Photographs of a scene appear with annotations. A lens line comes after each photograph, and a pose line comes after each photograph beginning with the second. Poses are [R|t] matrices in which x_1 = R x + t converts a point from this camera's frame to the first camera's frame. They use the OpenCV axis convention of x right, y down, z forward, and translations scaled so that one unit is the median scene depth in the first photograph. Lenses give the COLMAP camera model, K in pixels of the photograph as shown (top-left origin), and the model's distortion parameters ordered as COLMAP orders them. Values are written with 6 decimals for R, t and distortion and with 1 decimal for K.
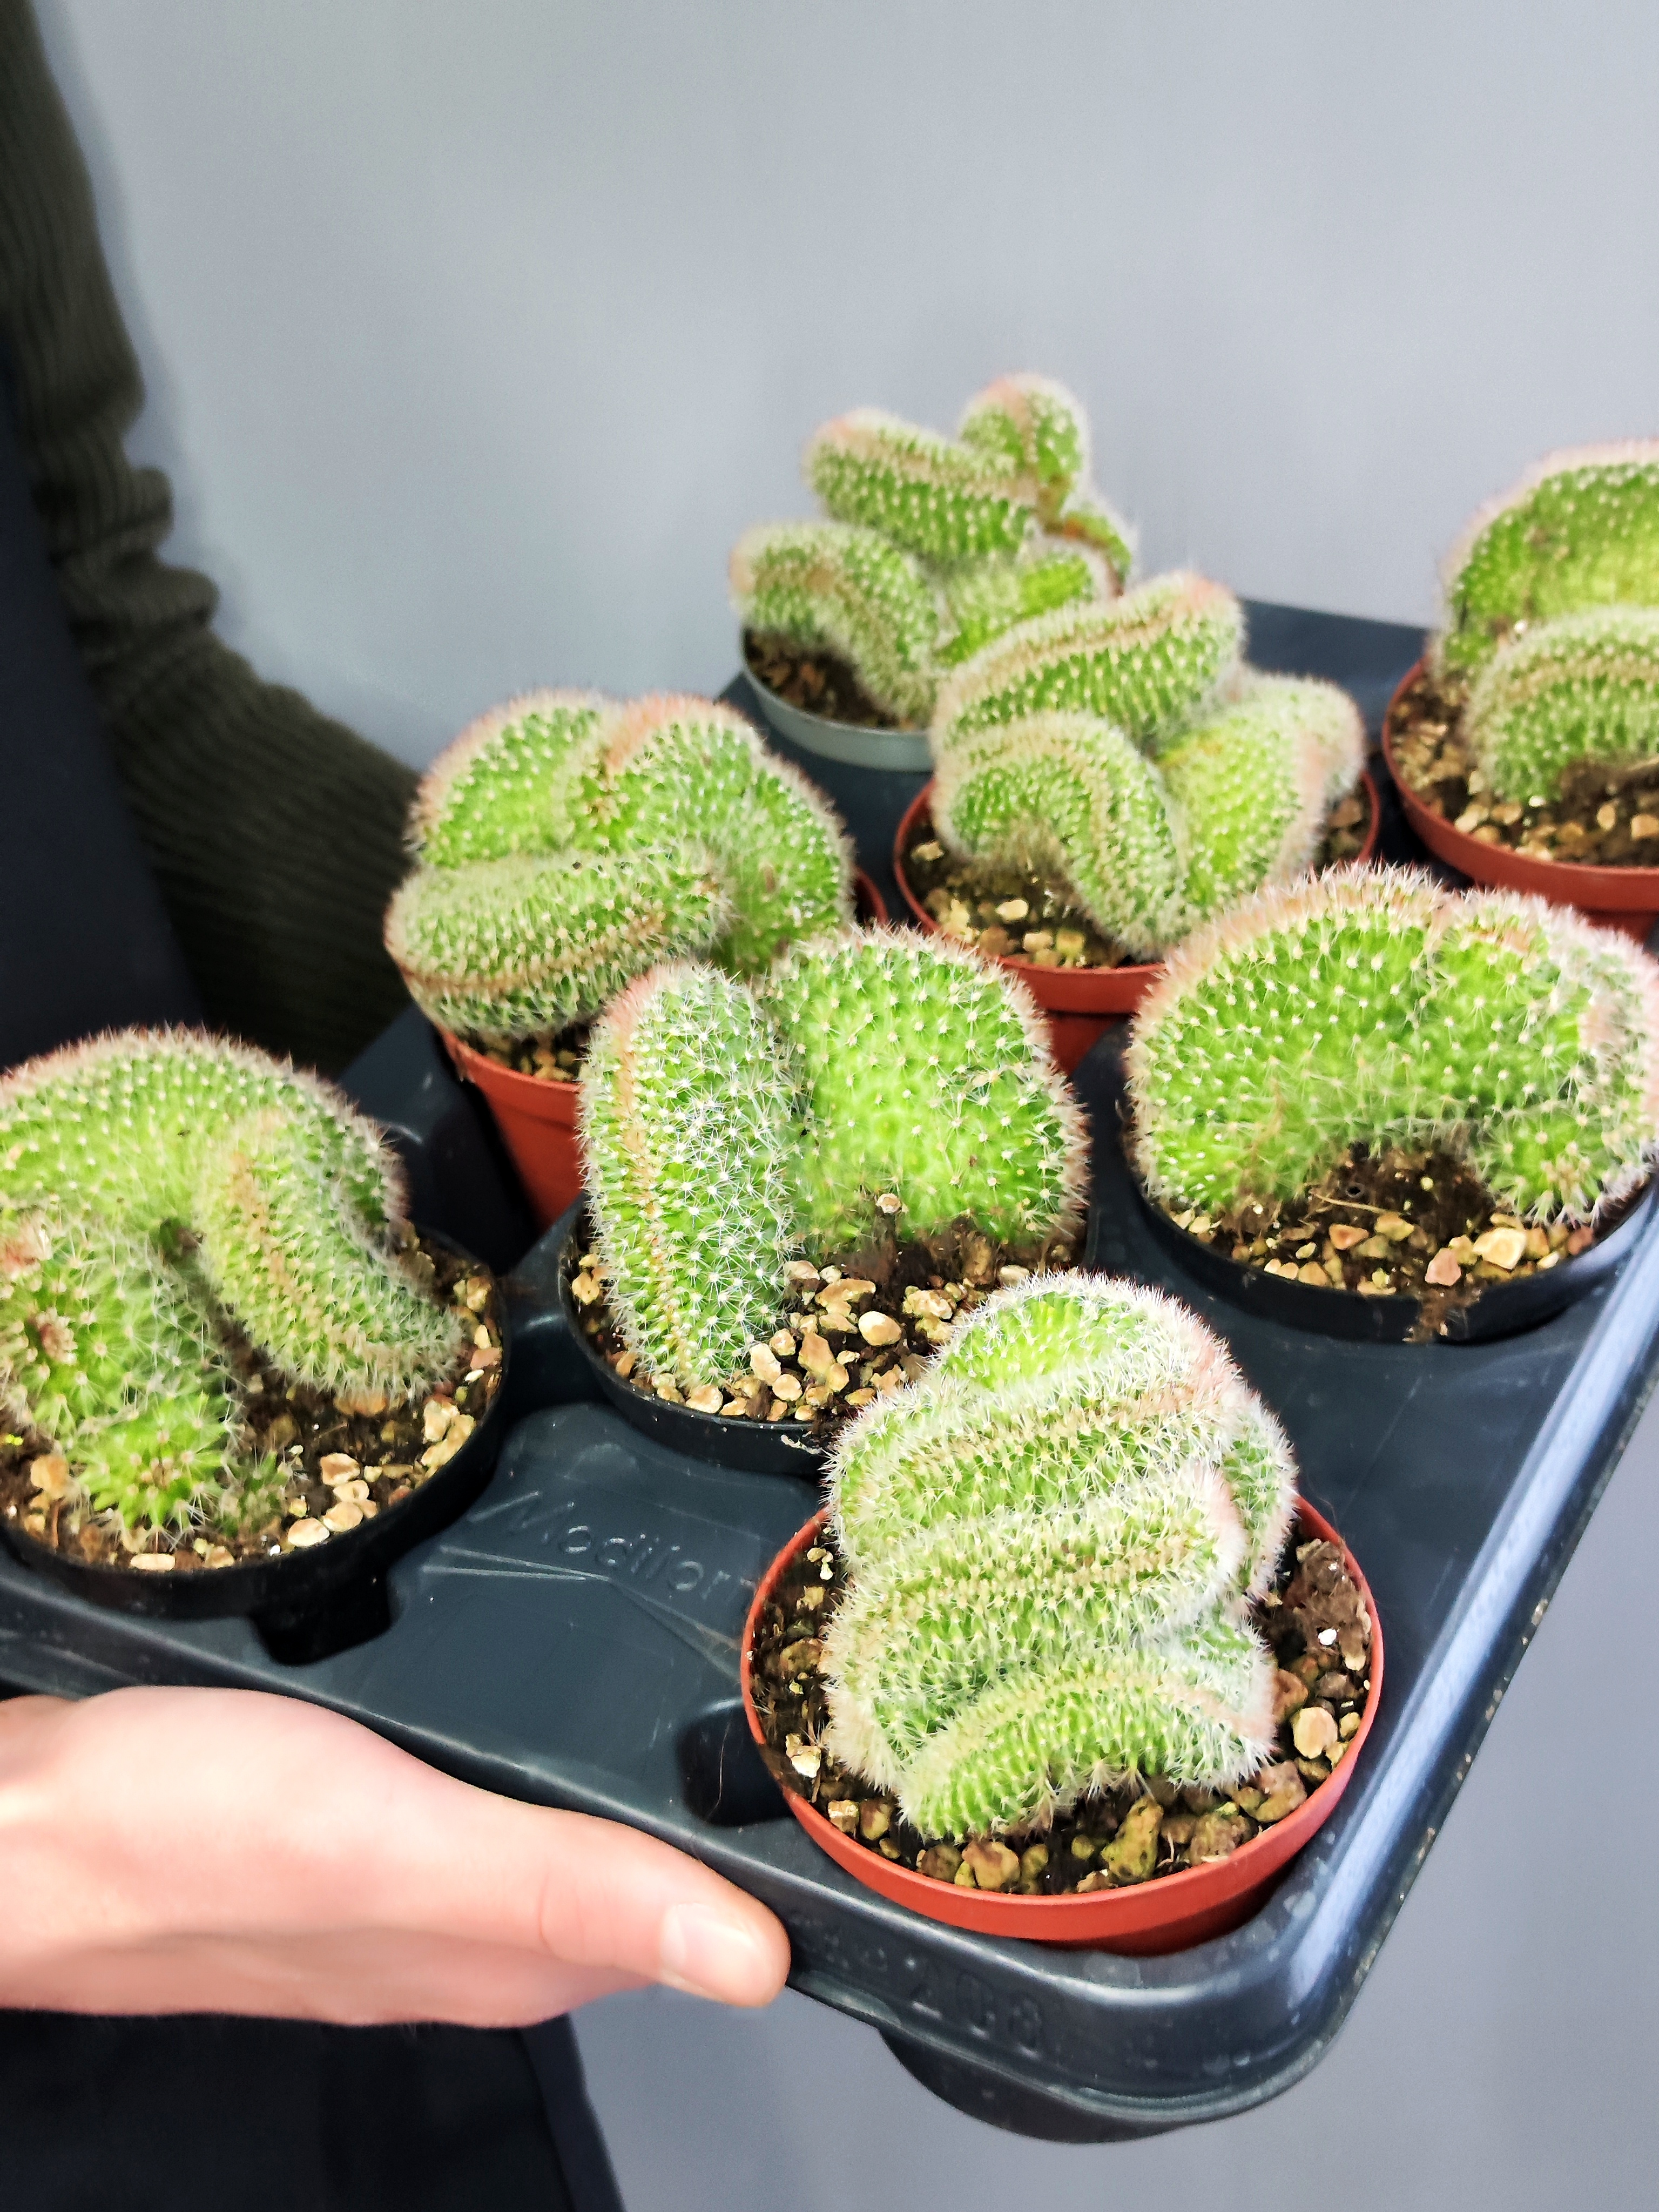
lens RADIAL K [[3030.2, 0, 829.5], [0, 3030.2, 1106.0], [0, 0, 1]] dist [0.123596, -0.000437]
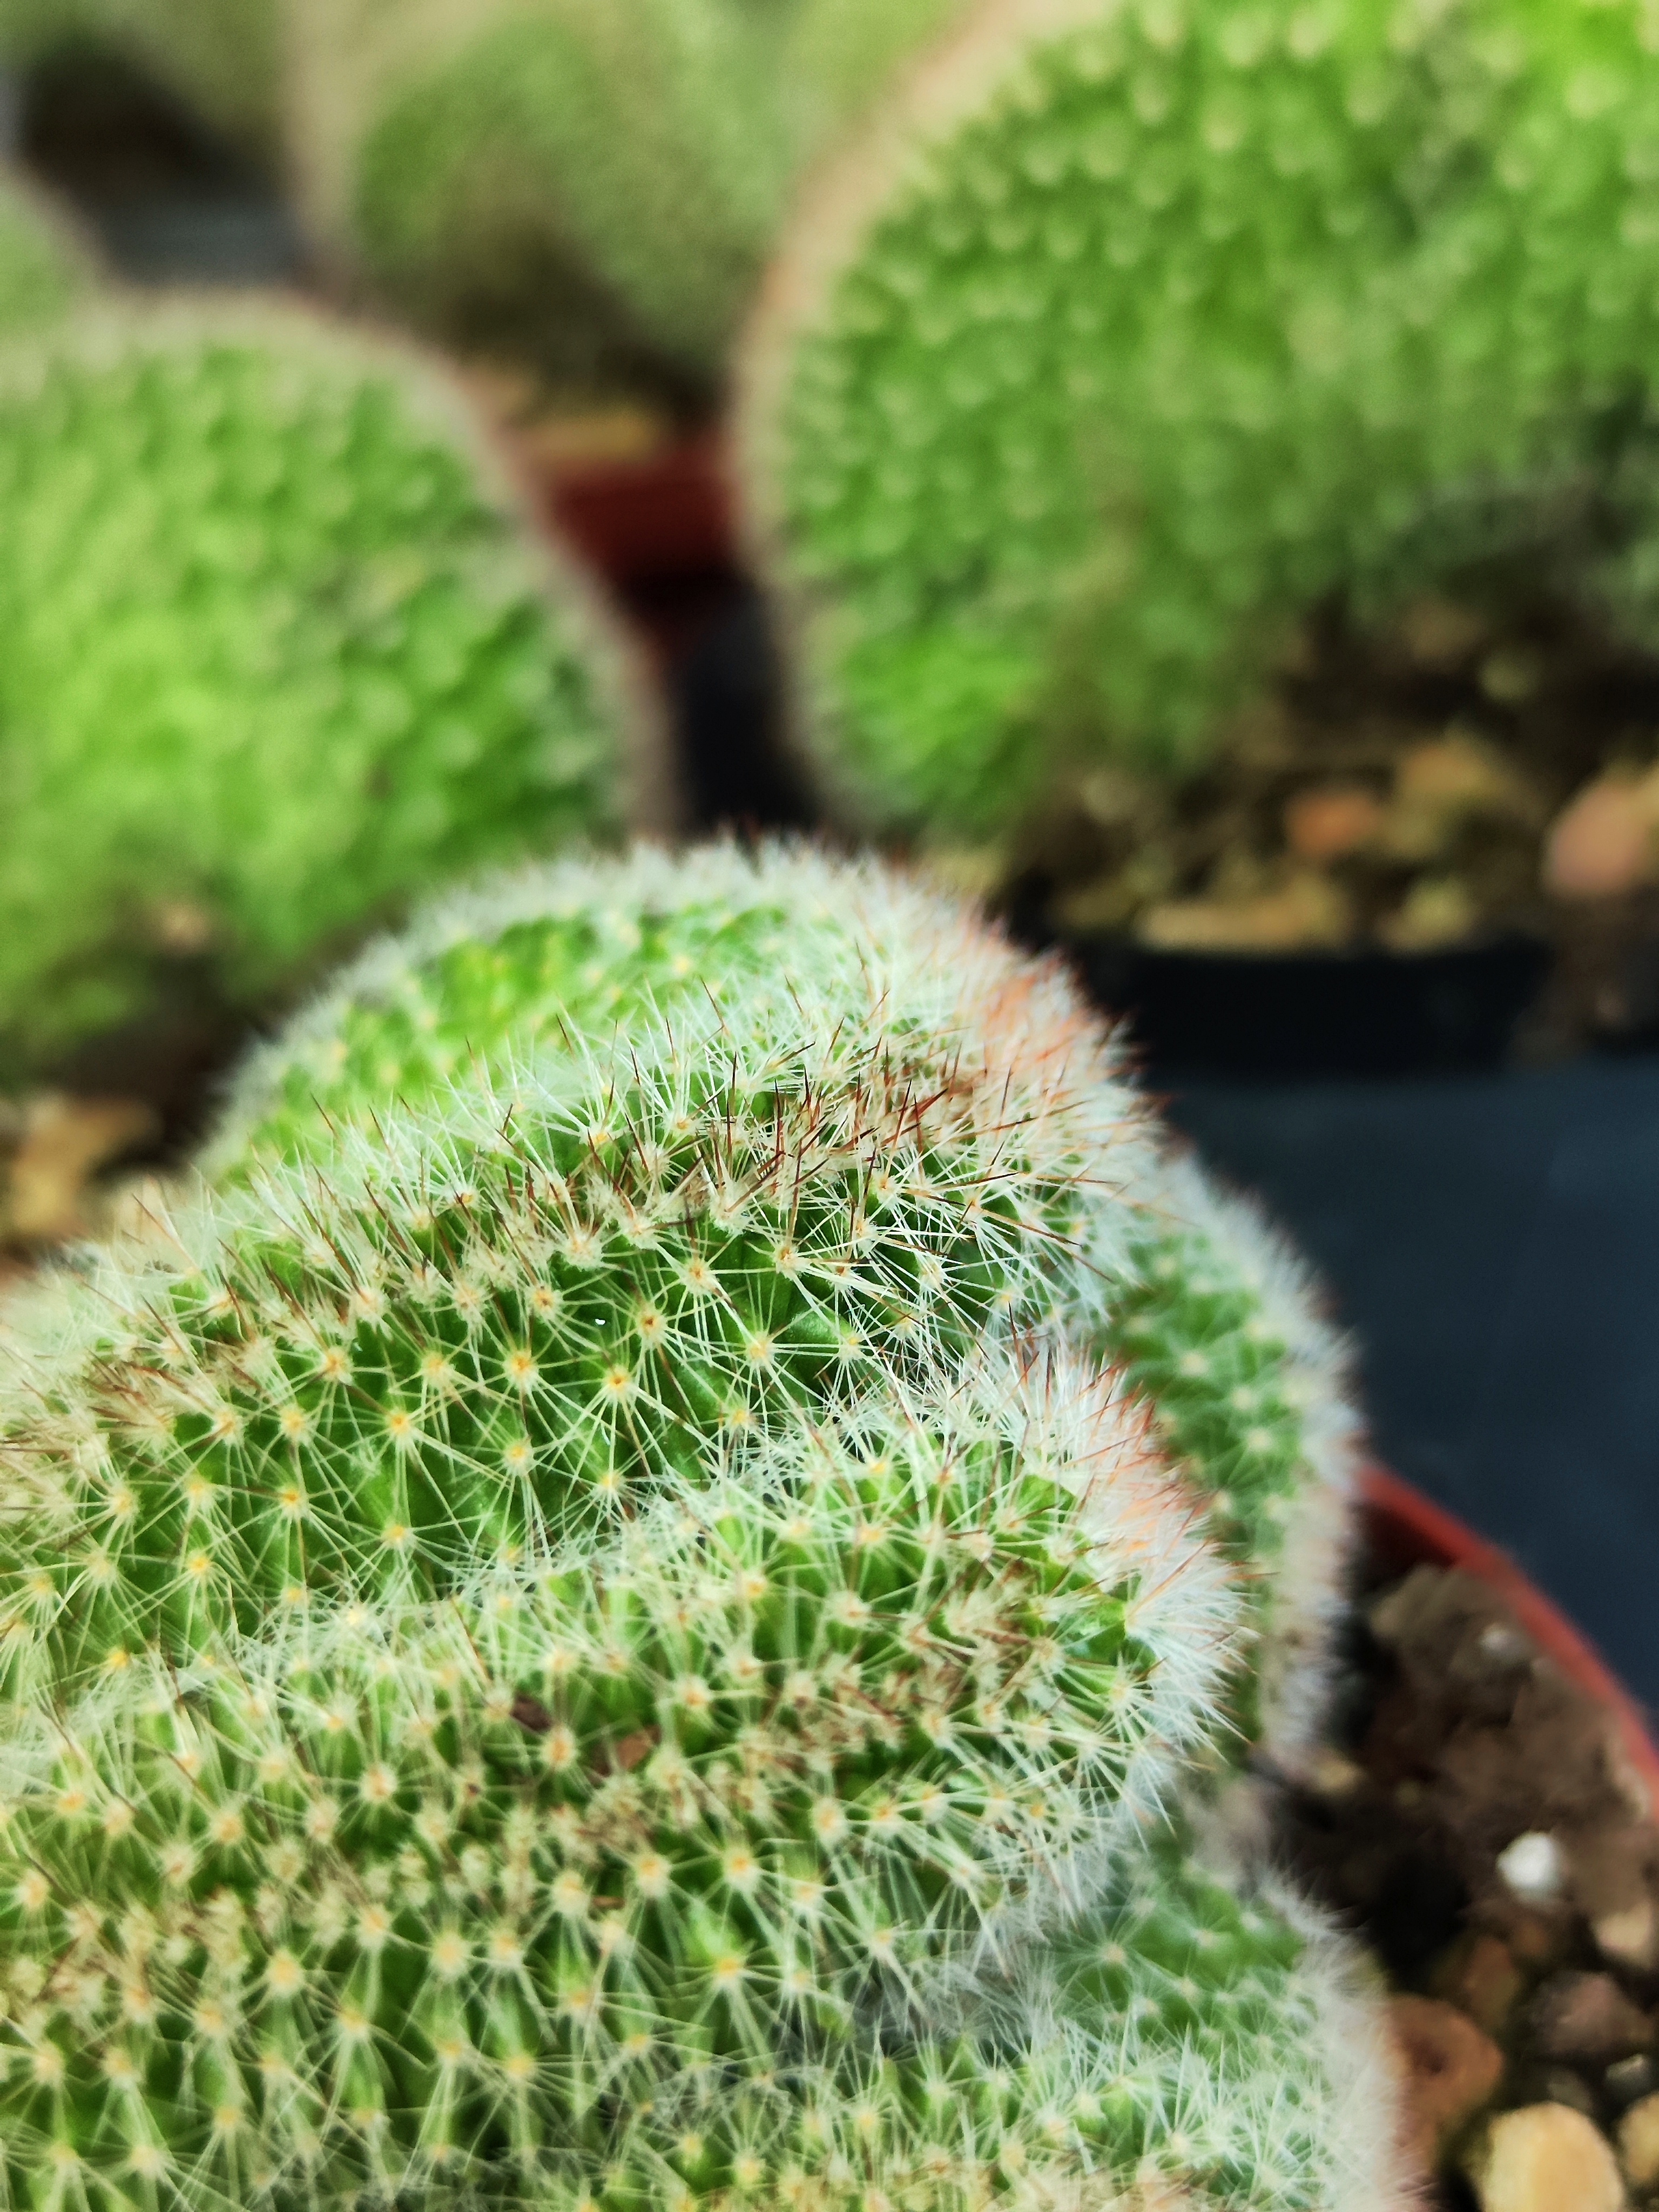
lens RADIAL K [[3304.9, 0, 829.5], [0, 3304.9, 1106.0], [0, 0, 1]] dist [0.107053, -1.061752]
pose [[0.986982, -0.146780, 0.065737, 0.088533], [0.150046, 0.987521, -0.047835, 0.111334], [-0.057896, 0.057076, 0.996690, 0.714713]]
